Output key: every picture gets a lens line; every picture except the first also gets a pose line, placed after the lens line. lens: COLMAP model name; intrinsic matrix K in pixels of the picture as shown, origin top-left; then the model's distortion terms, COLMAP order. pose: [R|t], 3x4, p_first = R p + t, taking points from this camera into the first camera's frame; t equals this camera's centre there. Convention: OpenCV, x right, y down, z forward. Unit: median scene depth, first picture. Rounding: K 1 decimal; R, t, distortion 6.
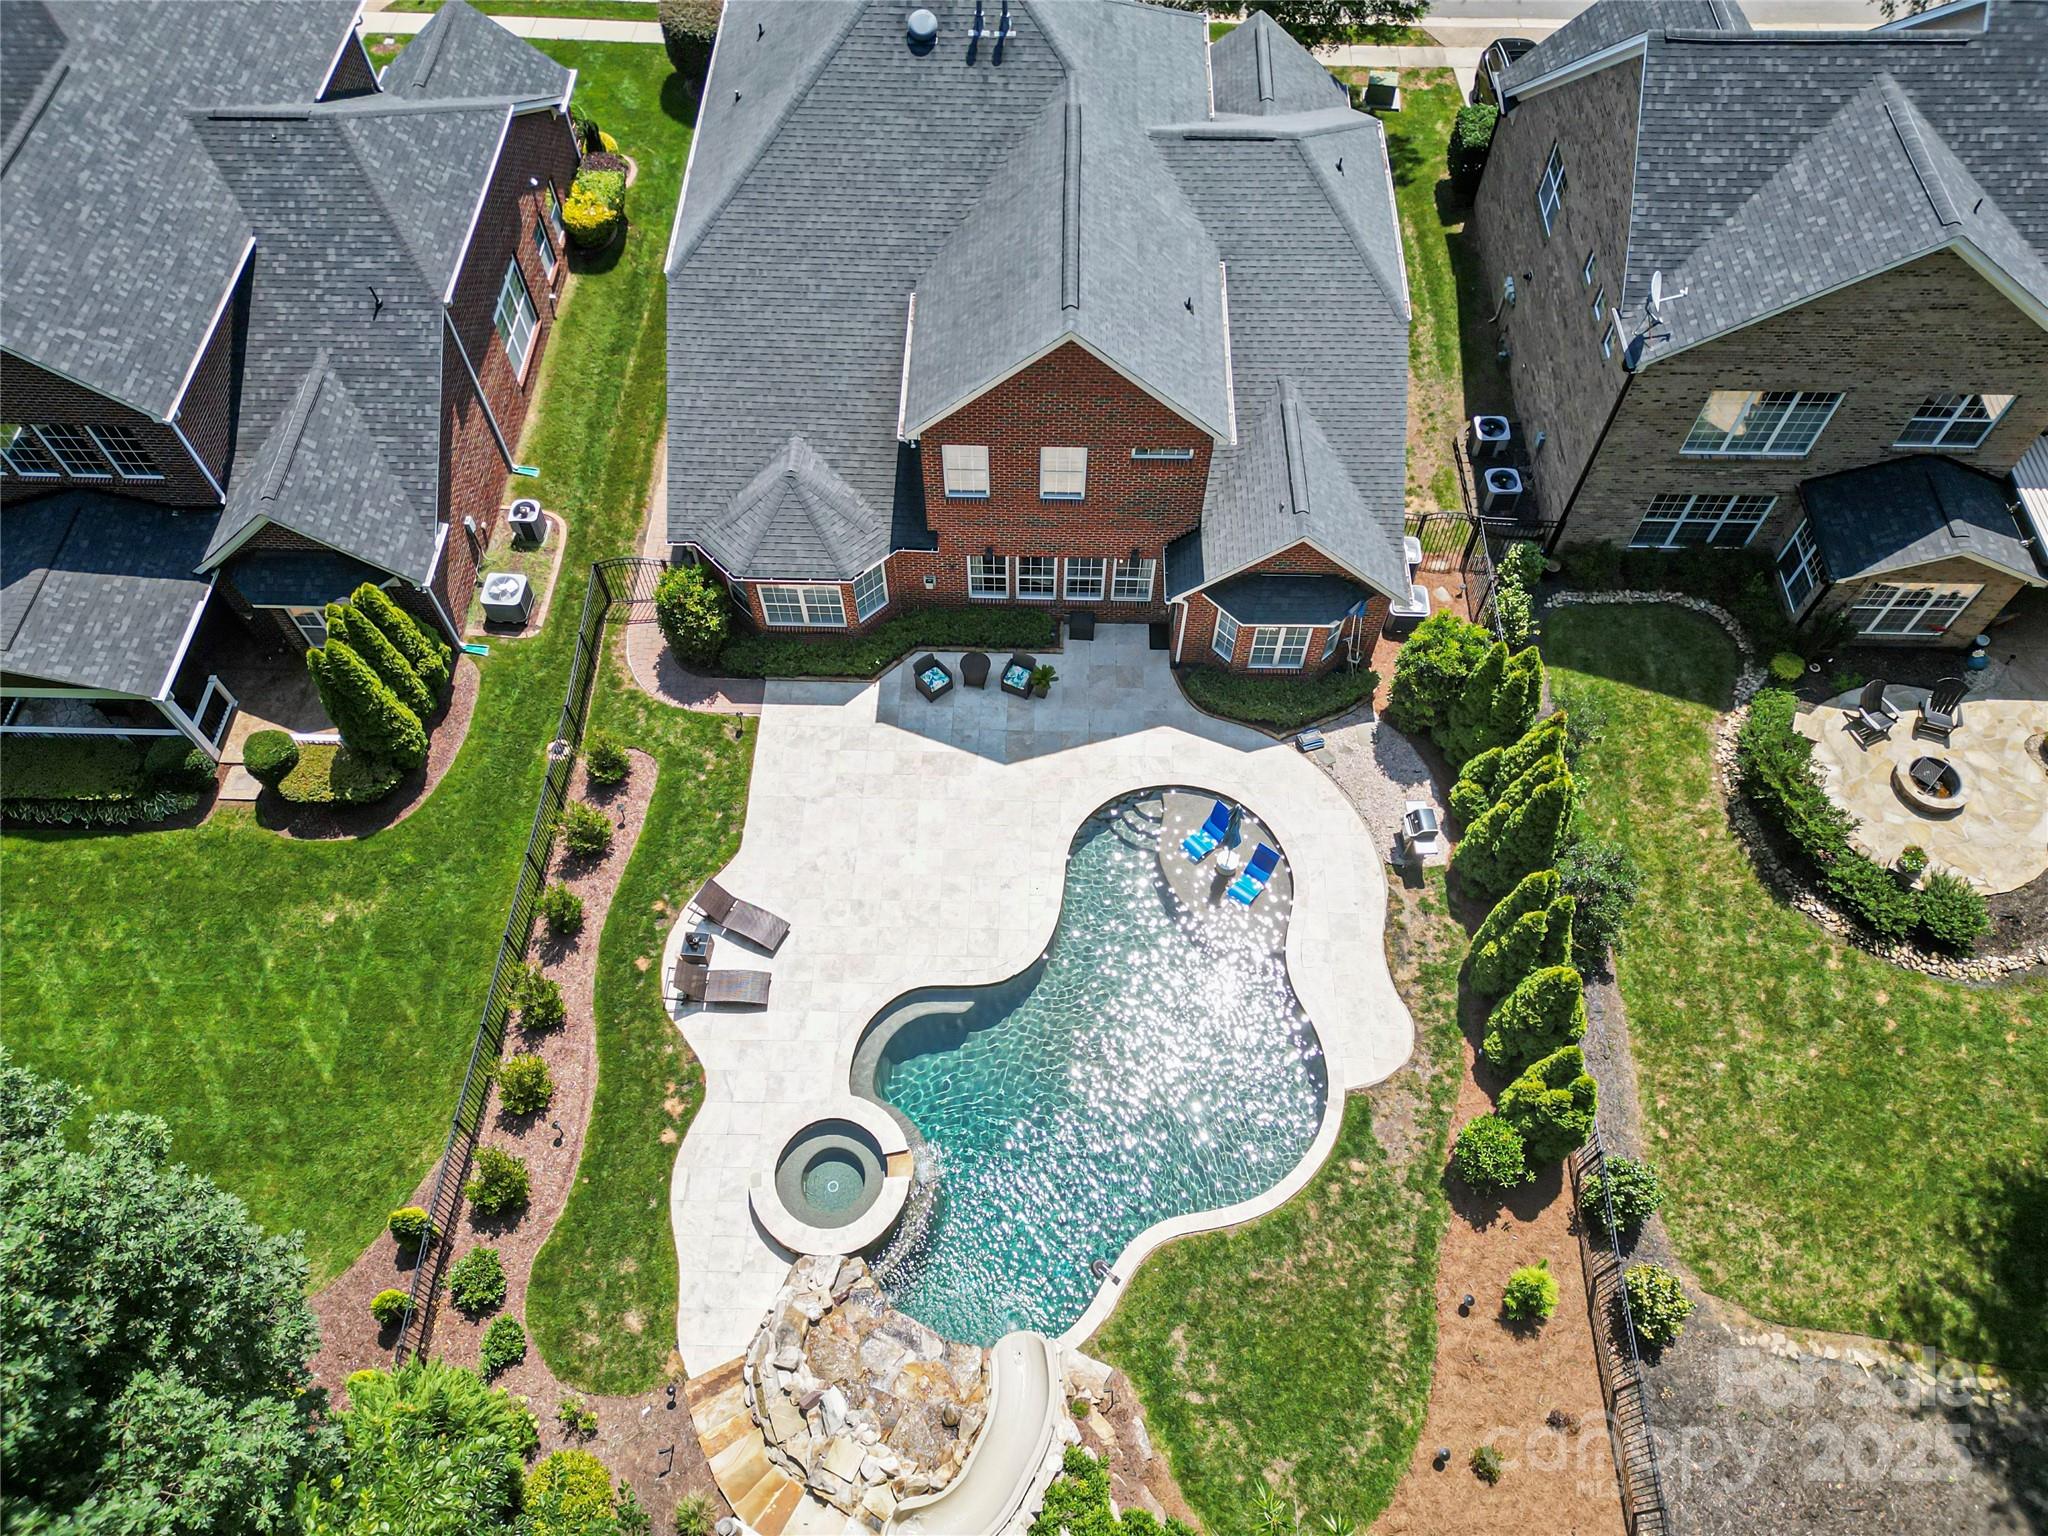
lens RADIAL K [[1439.8, 0, 1024.0], [0, 1439.8, 768.0], [0, 0, 1]] dist [0.106478, -0.140870]
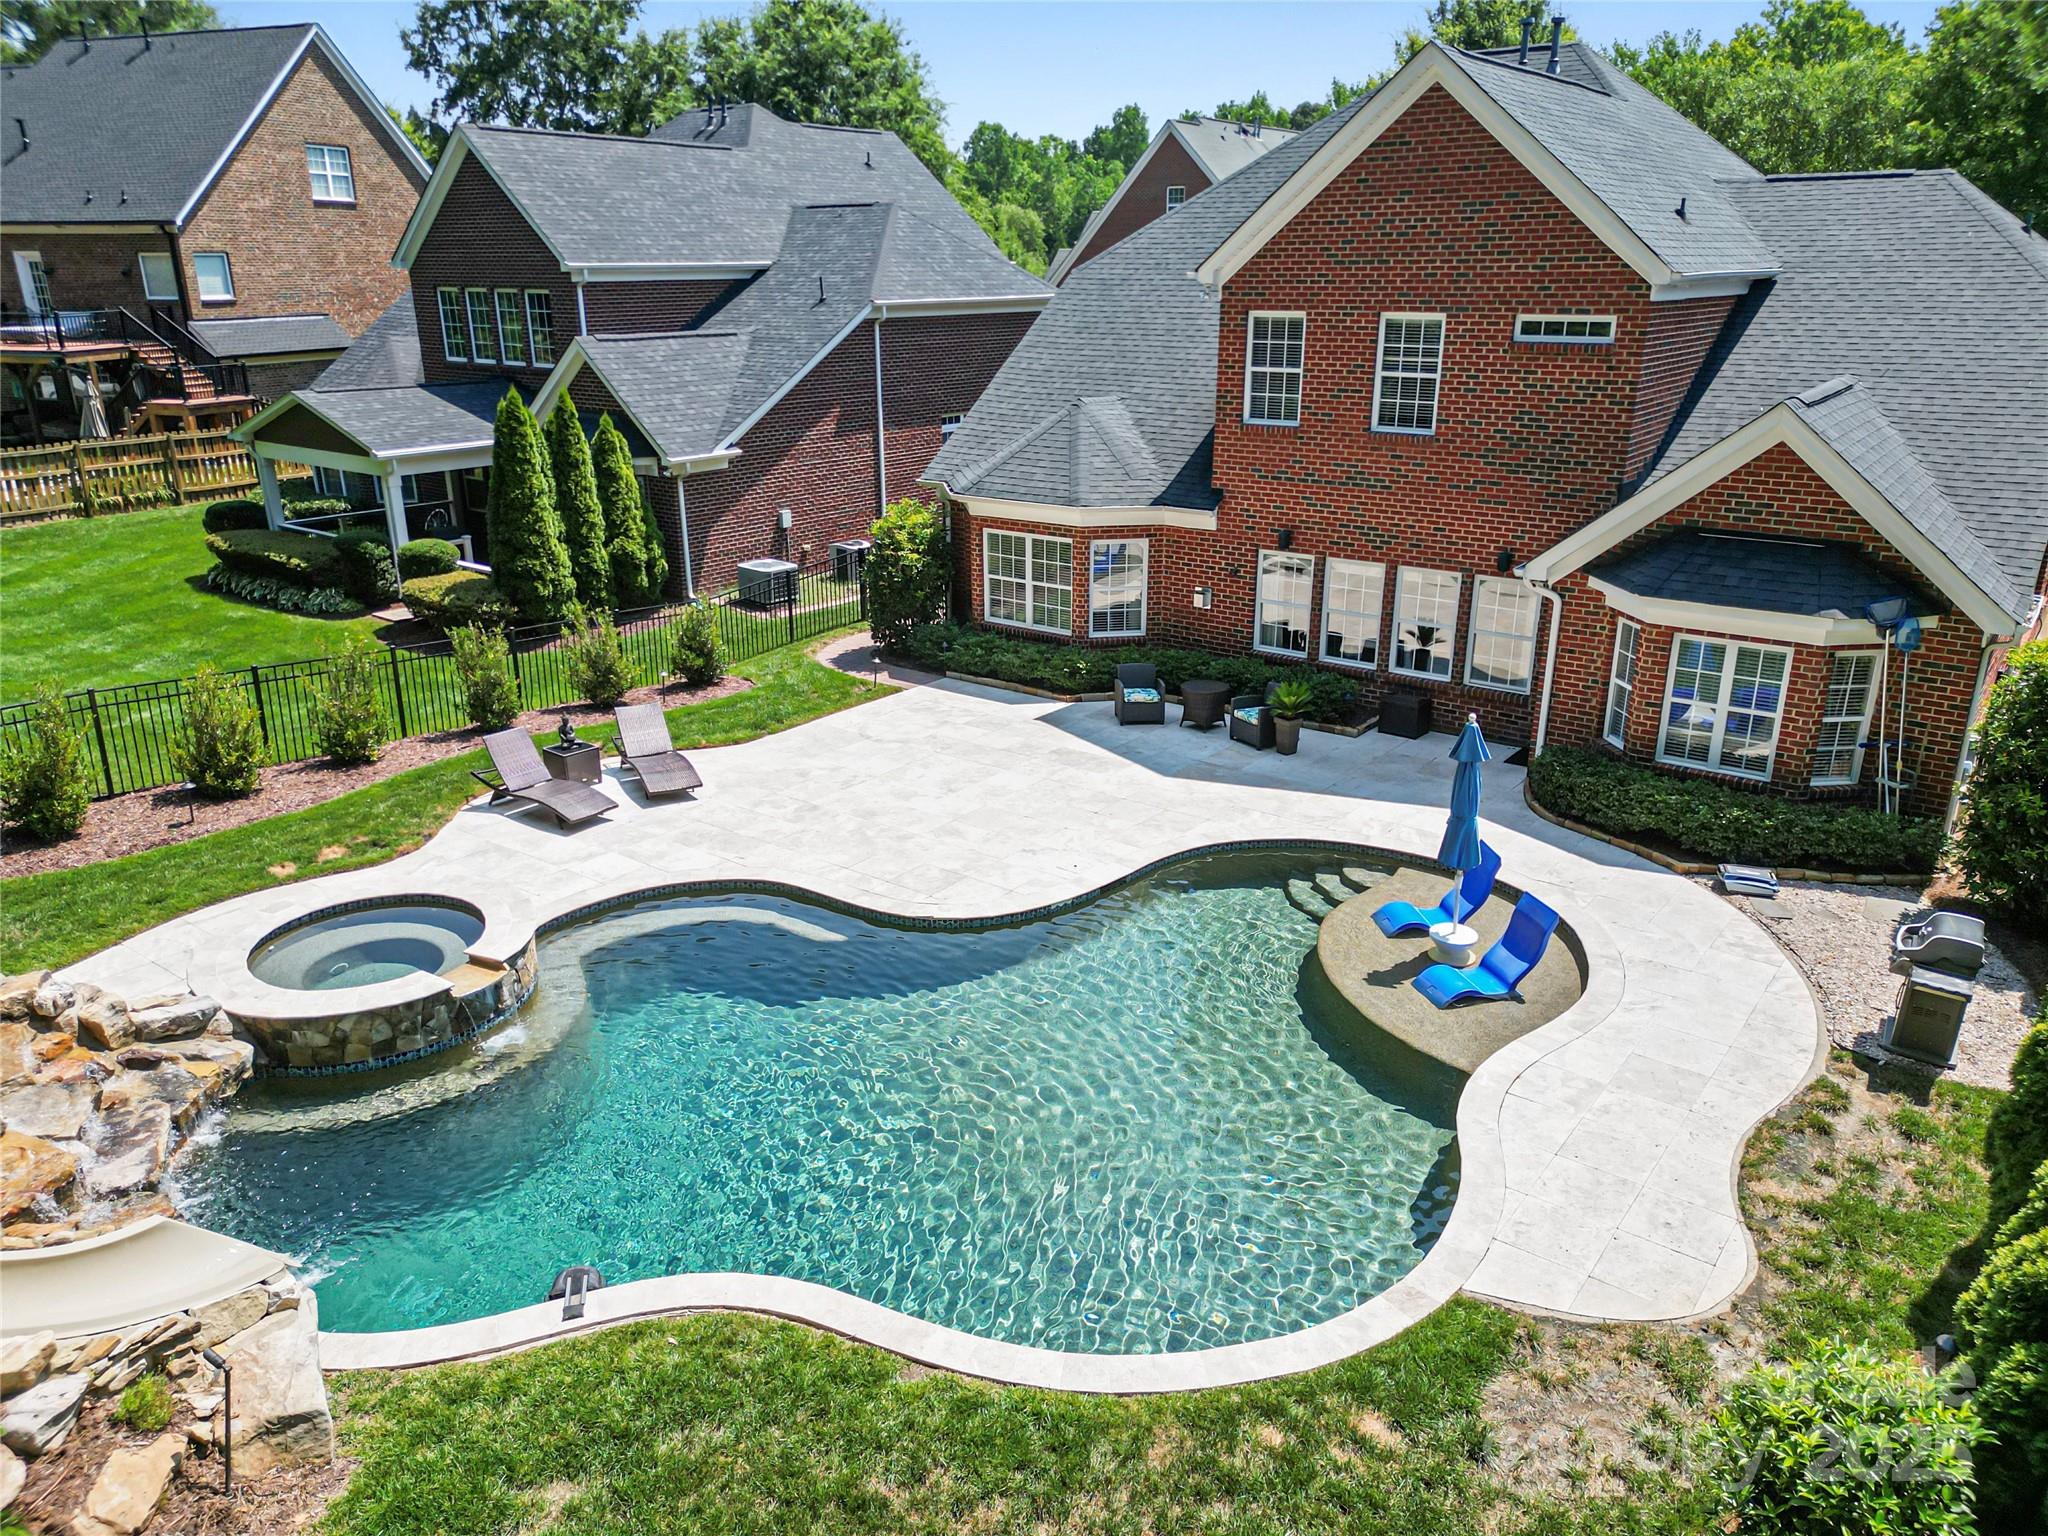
lens RADIAL K [[1439.8, 0, 1024.0], [0, 1439.8, 768.0], [0, 0, 1]] dist [0.106478, -0.140870]
pose [[0.807004, 0.184782, -0.560892, 0.285876], [-0.498976, 0.721359, -0.480274, 0.323242], [0.315859, 0.667455, 0.674342, 0.609778]]
